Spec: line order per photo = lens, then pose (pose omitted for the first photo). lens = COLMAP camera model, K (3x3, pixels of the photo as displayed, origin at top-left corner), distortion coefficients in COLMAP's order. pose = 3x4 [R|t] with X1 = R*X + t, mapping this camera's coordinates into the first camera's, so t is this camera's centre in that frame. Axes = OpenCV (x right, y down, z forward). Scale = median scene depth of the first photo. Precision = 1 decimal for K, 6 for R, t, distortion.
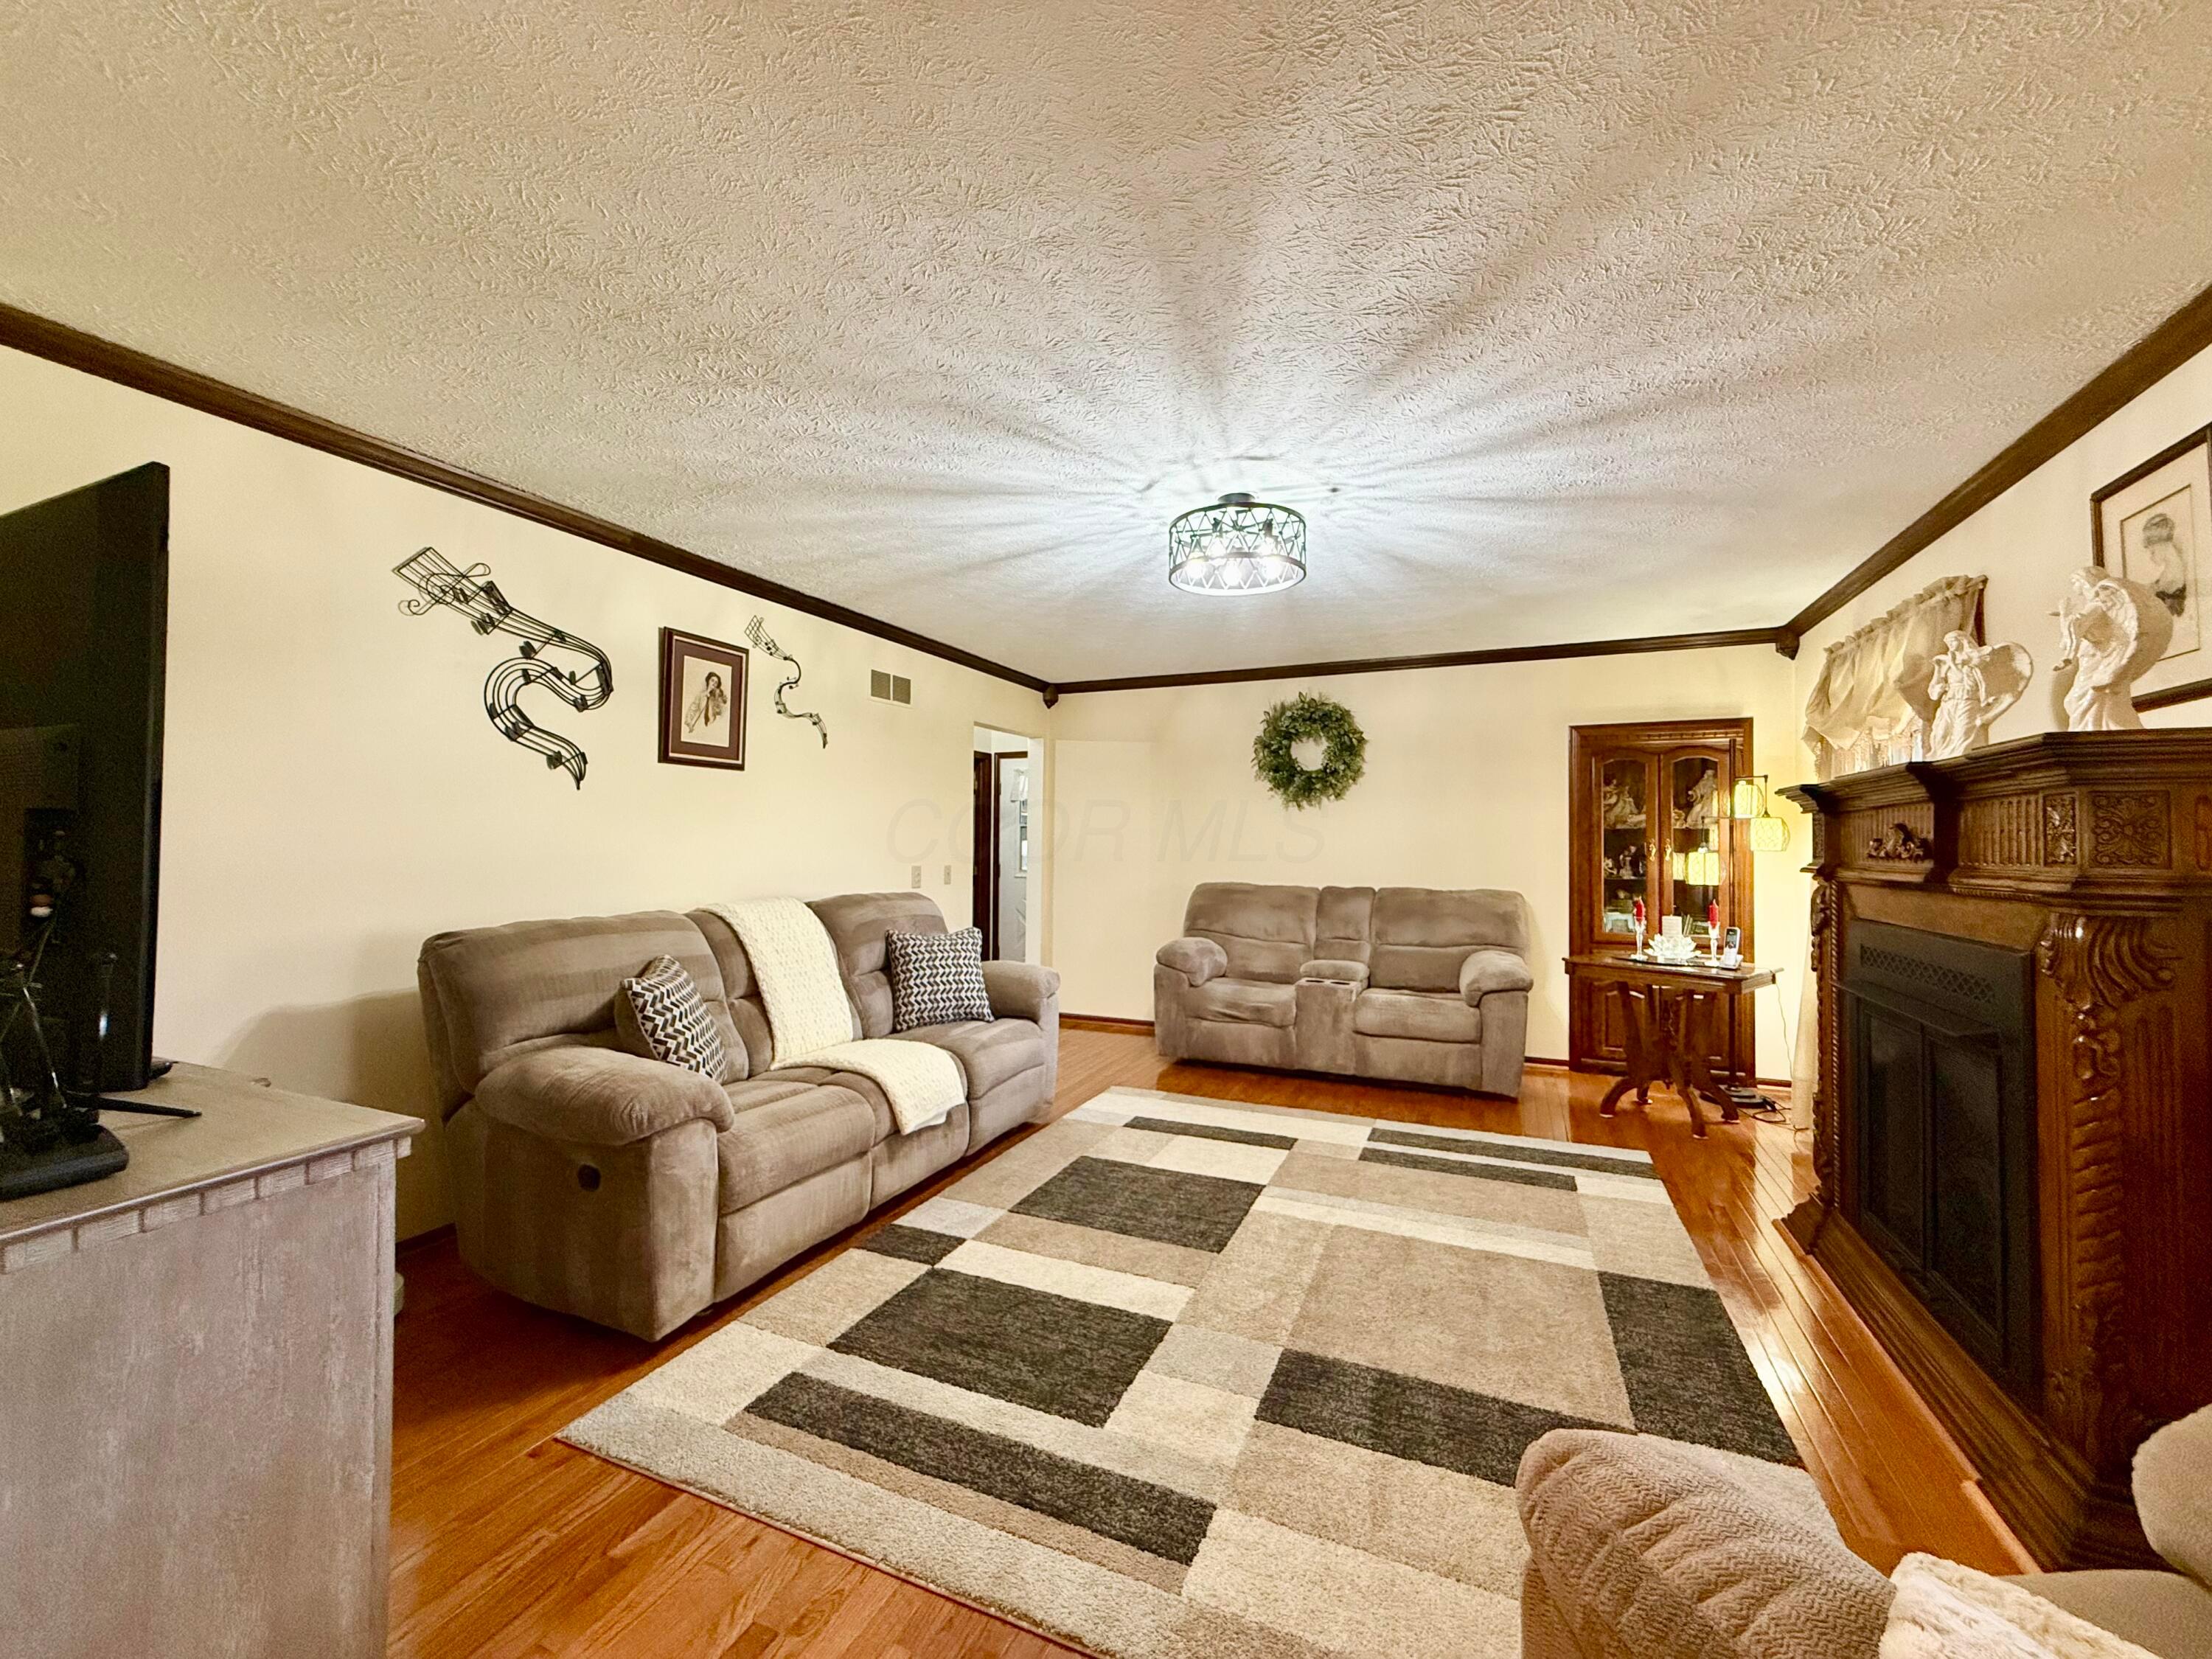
lens RADIAL K [[883.6, 0, 1106.0], [0, 883.6, 829.5], [0, 0, 1]] dist [0.016217, 0.000188]
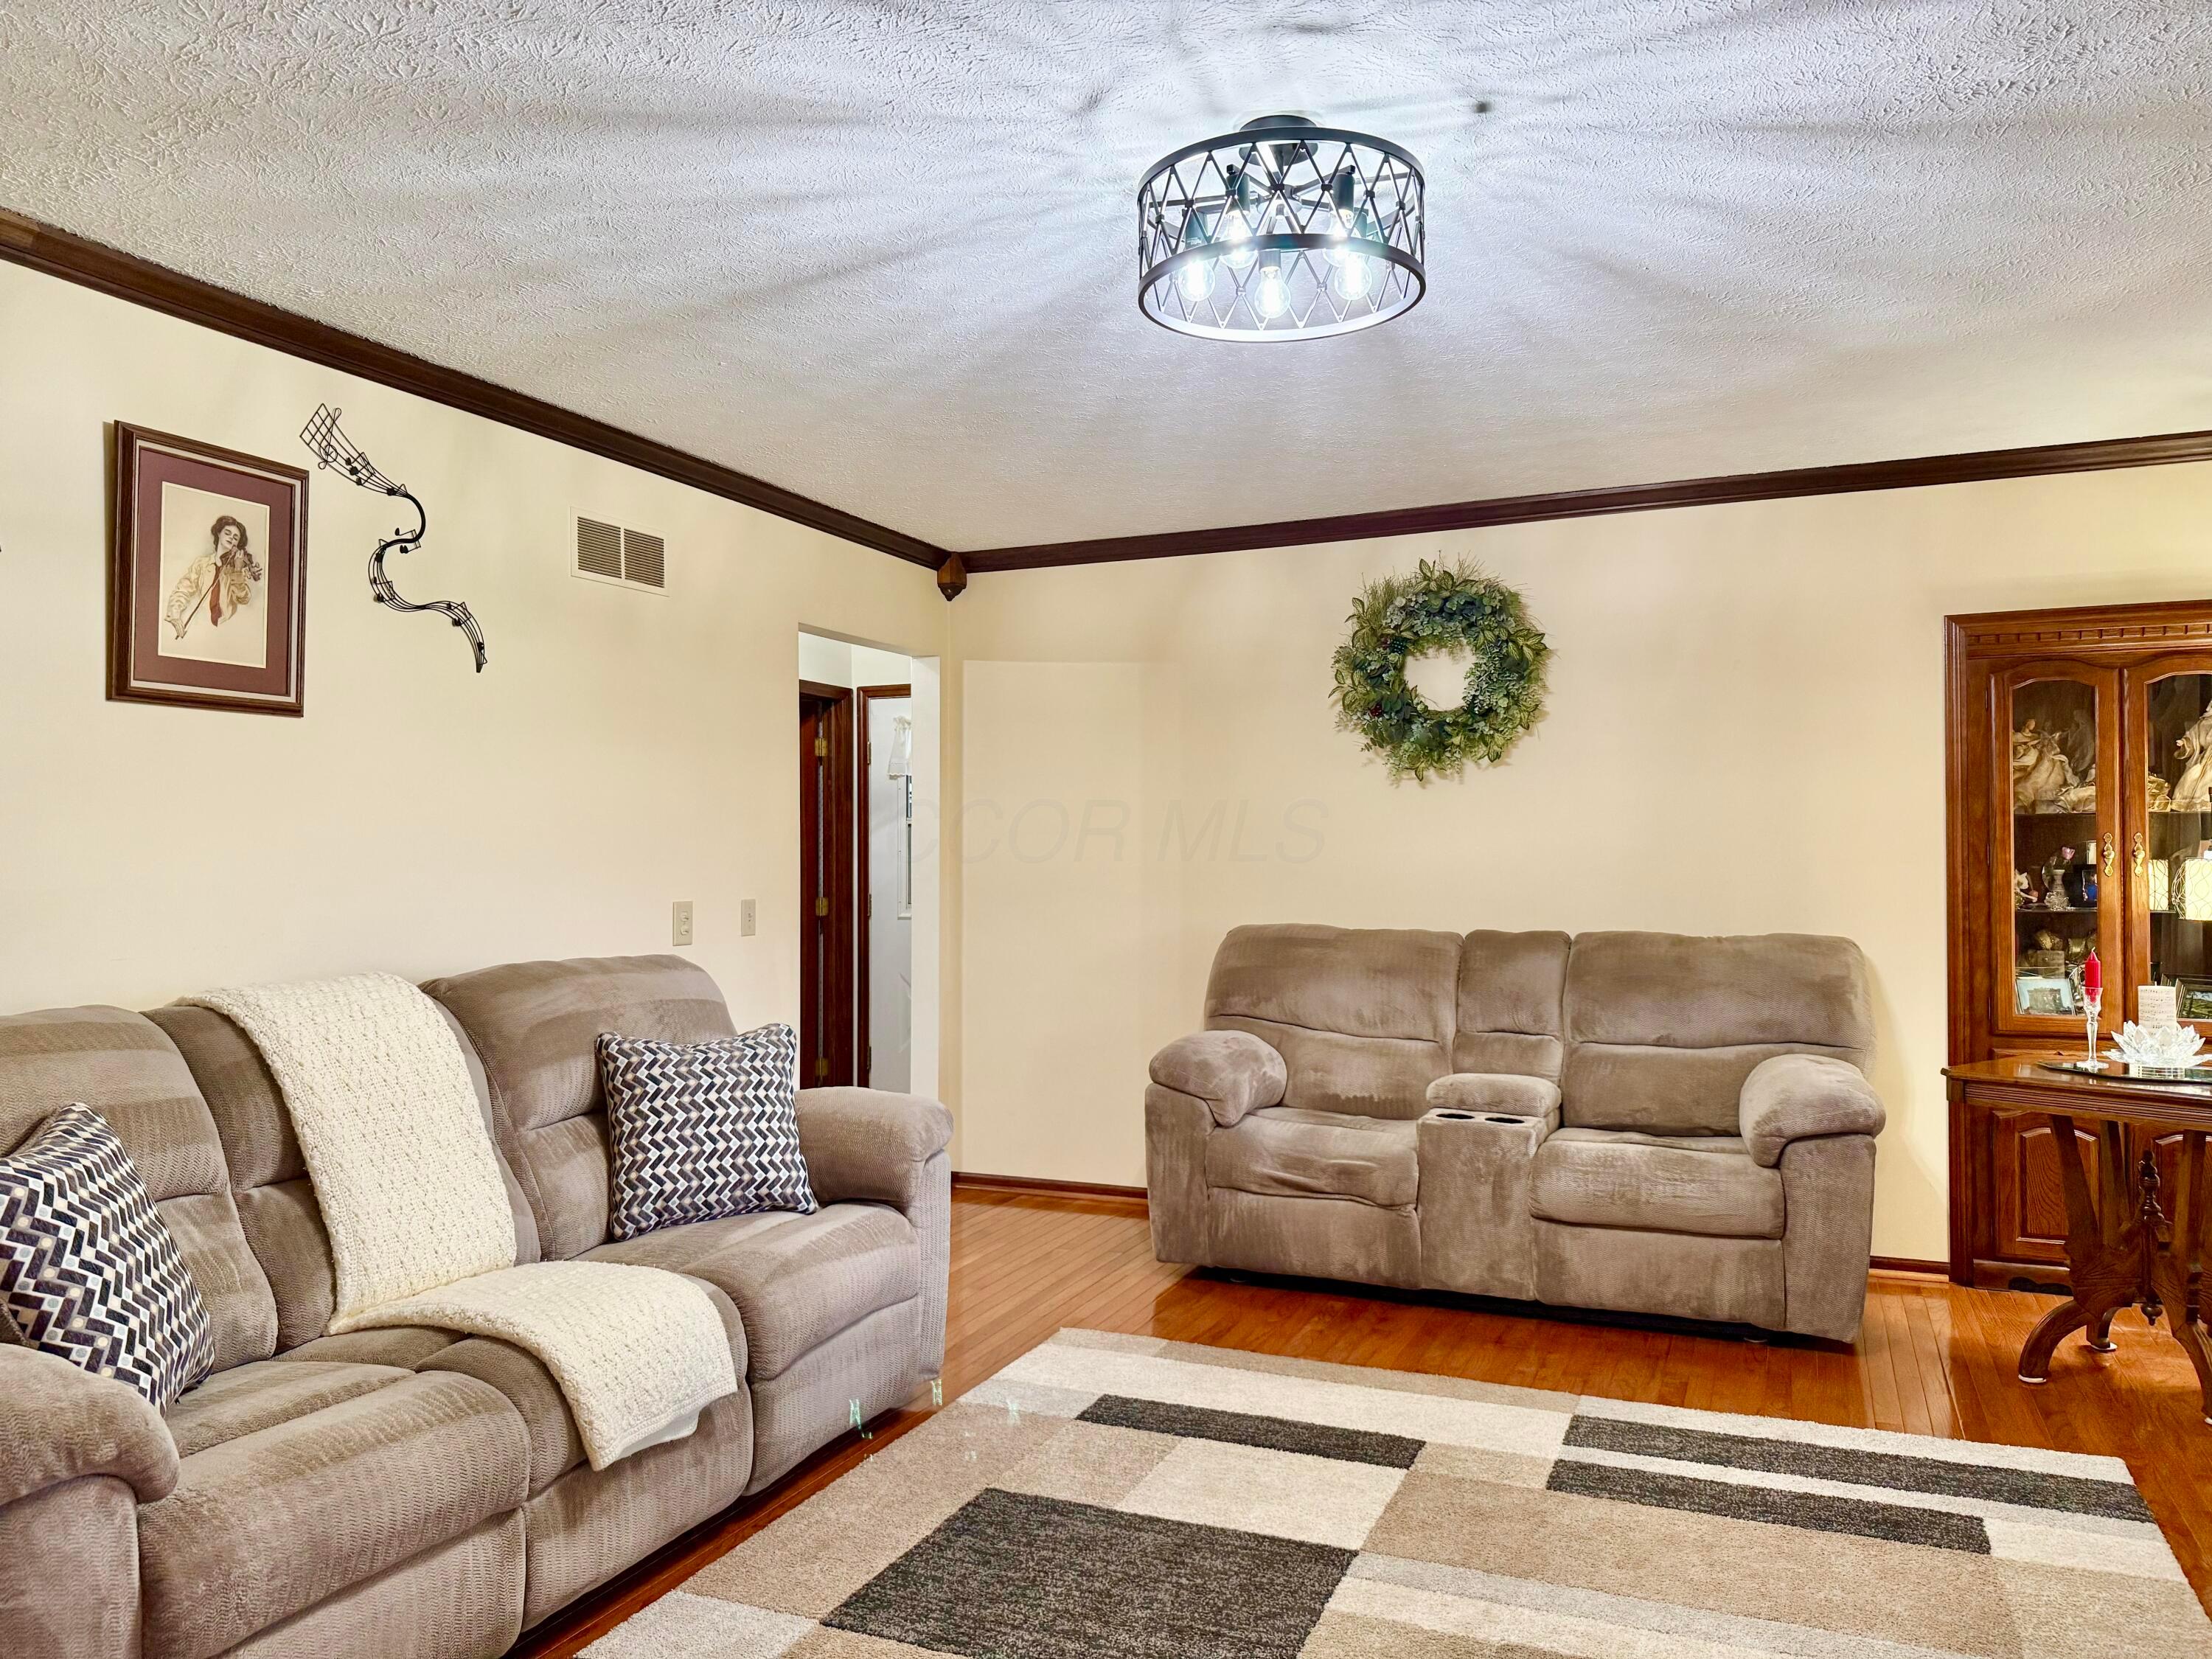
lens RADIAL K [[1560.5, 0, 1103.6], [0, 1560.5, 838.1], [0, 0, 1]] dist [0.105804, -0.129793]
pose [[0.999881, -0.011894, 0.009814, 0.030829], [0.011833, 0.999910, 0.006249, 0.001254], [-0.009887, -0.006132, 0.999932, 0.109358]]
